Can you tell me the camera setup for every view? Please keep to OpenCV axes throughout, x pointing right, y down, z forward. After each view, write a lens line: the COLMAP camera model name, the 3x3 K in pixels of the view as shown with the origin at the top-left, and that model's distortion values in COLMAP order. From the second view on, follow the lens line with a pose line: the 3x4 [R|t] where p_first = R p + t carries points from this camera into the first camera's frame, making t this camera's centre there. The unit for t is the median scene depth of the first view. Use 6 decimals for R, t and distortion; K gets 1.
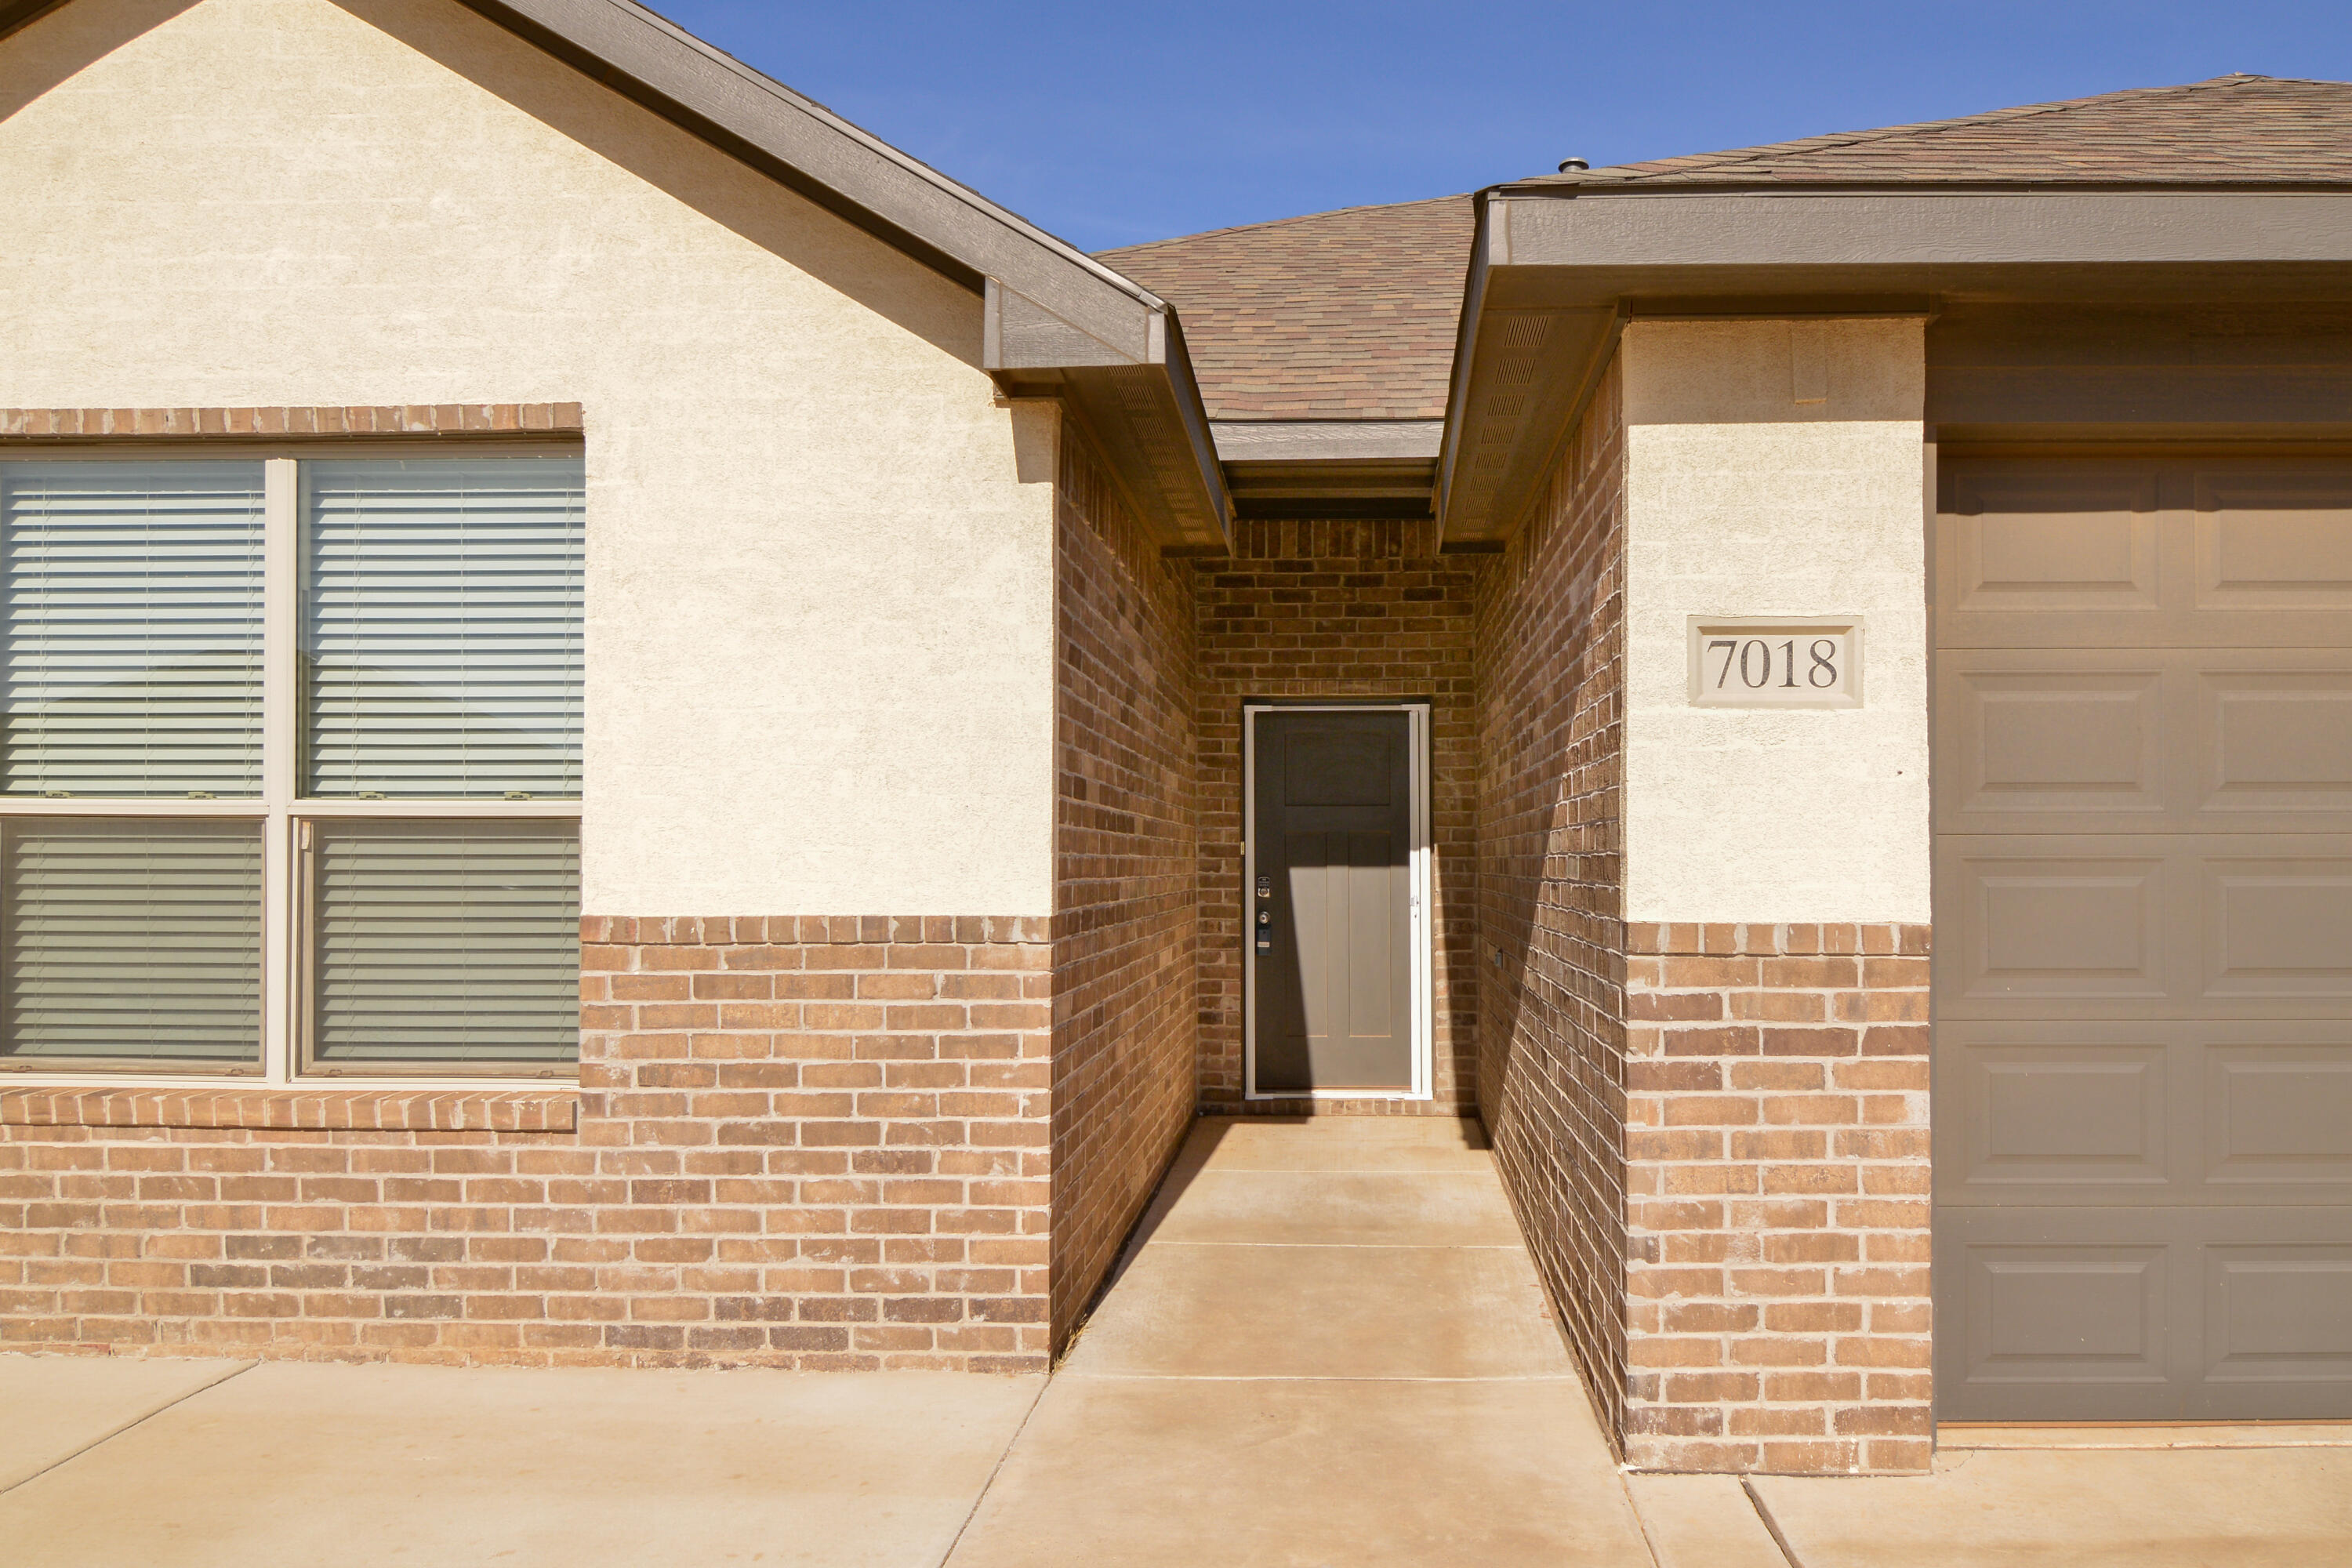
lens RADIAL K [[1490.7, 0, 1328.2], [0, 1490.7, 853.4], [0, 0, 1]] dist [-0.000684, -0.016083]
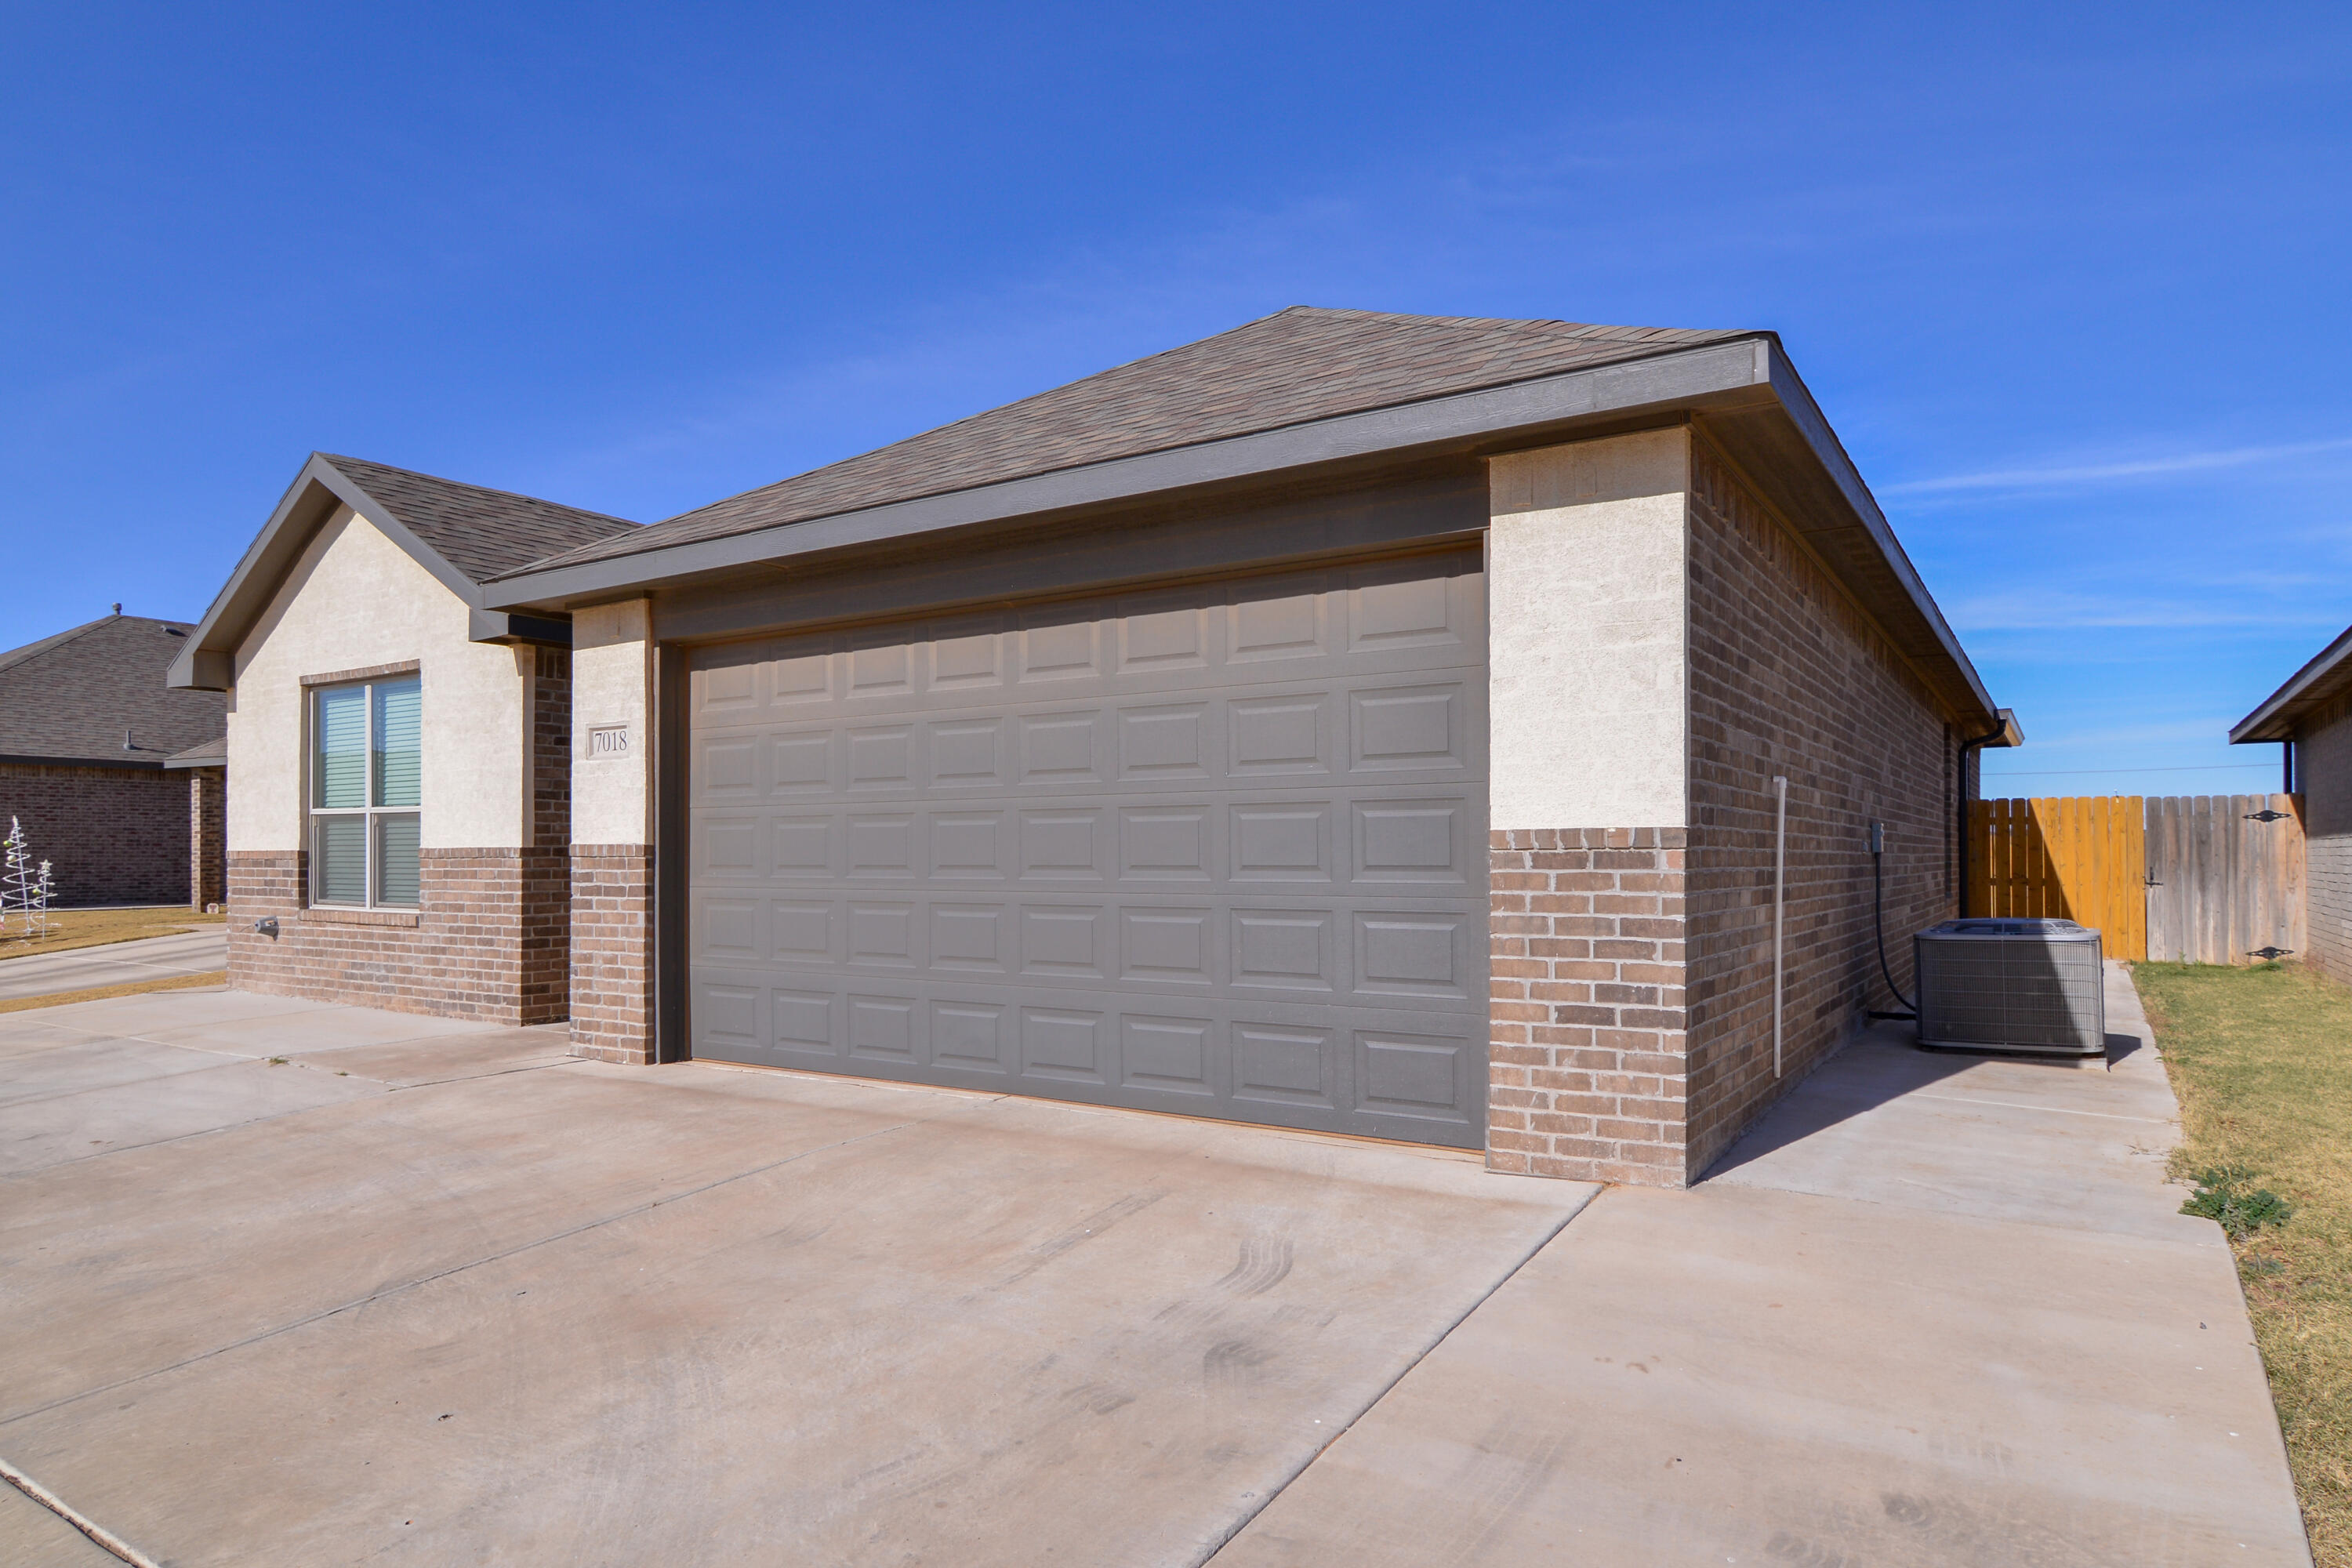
lens RADIAL K [[1381.2, 0, 1174.7], [0, 1381.2, 851.5], [0, 0, 1]] dist [0.002186, -0.000102]
pose [[0.846355, -0.003444, -0.532608, 2.011336], [0.005564, 0.999982, 0.002375, 0.049937], [0.532590, -0.004974, 0.846358, -0.401507]]
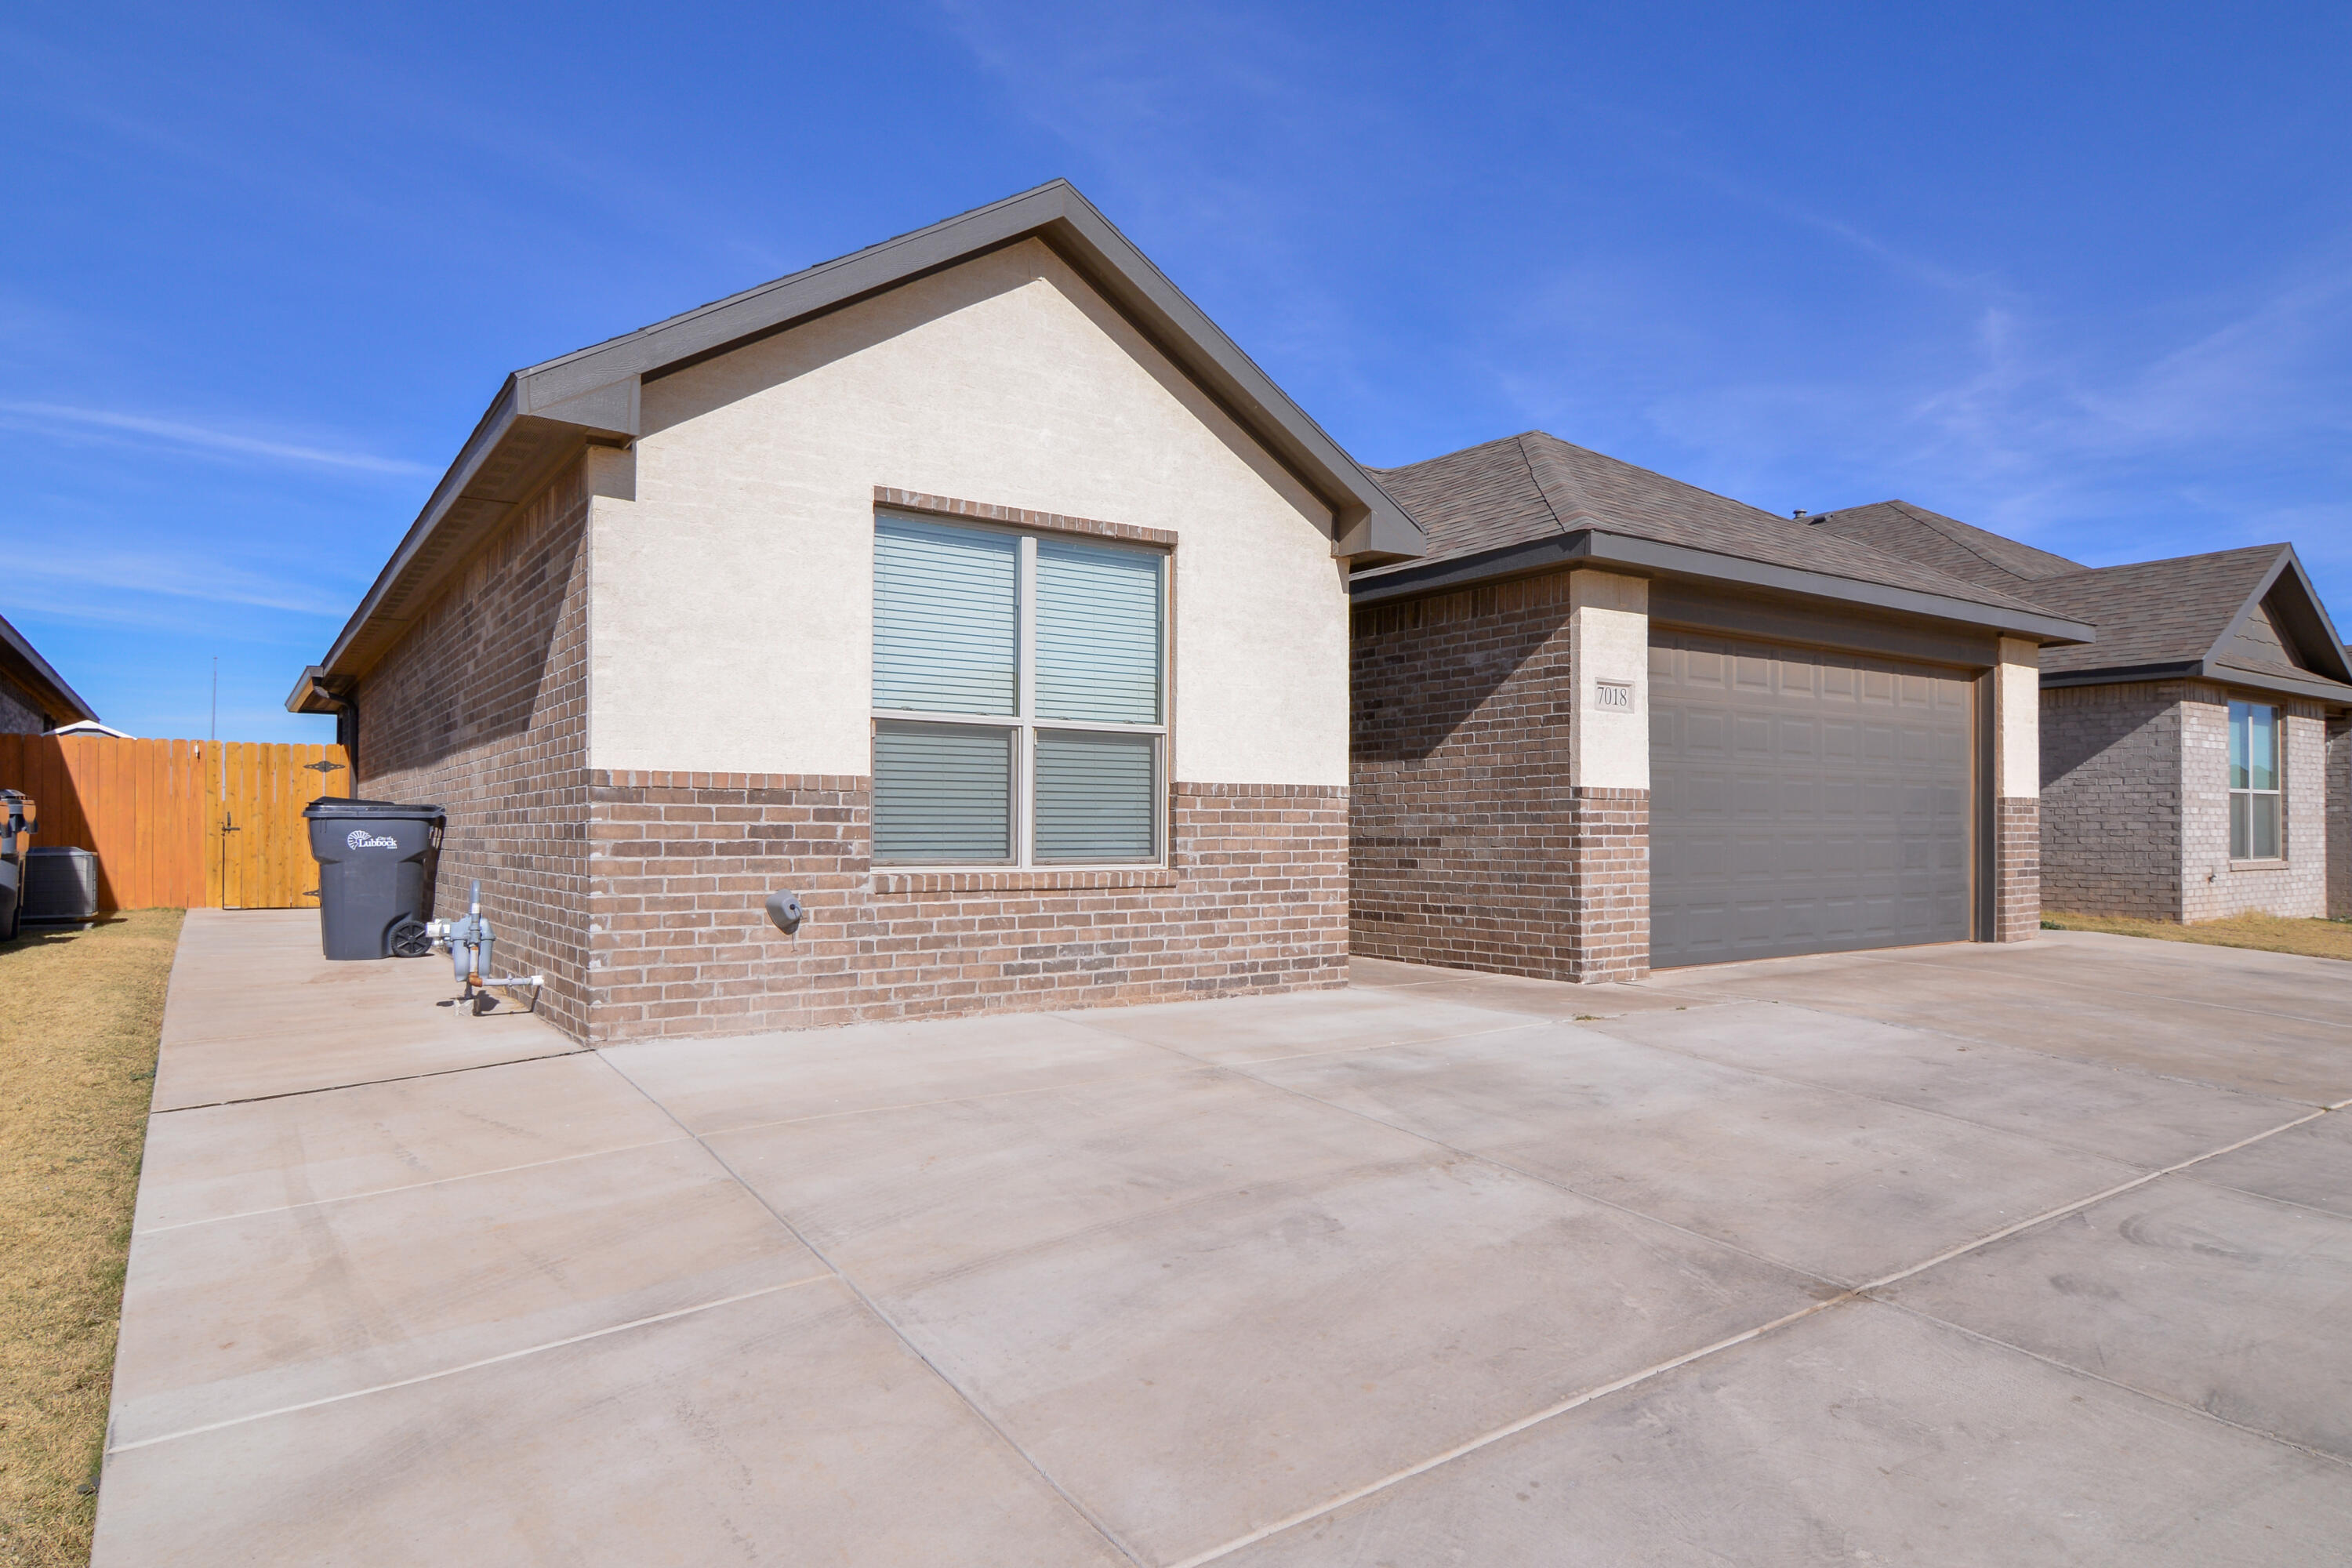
lens RADIAL K [[1355.8, 0, 1174.5], [0, 1355.8, 815.9], [0, 0, 1]] dist [0.000270, -0.000537]
pose [[0.816567, 0.005524, 0.577224, -1.588352], [-0.005674, 0.999983, -0.001542, 0.091953], [-0.577223, -0.002016, 0.816584, -0.527022]]
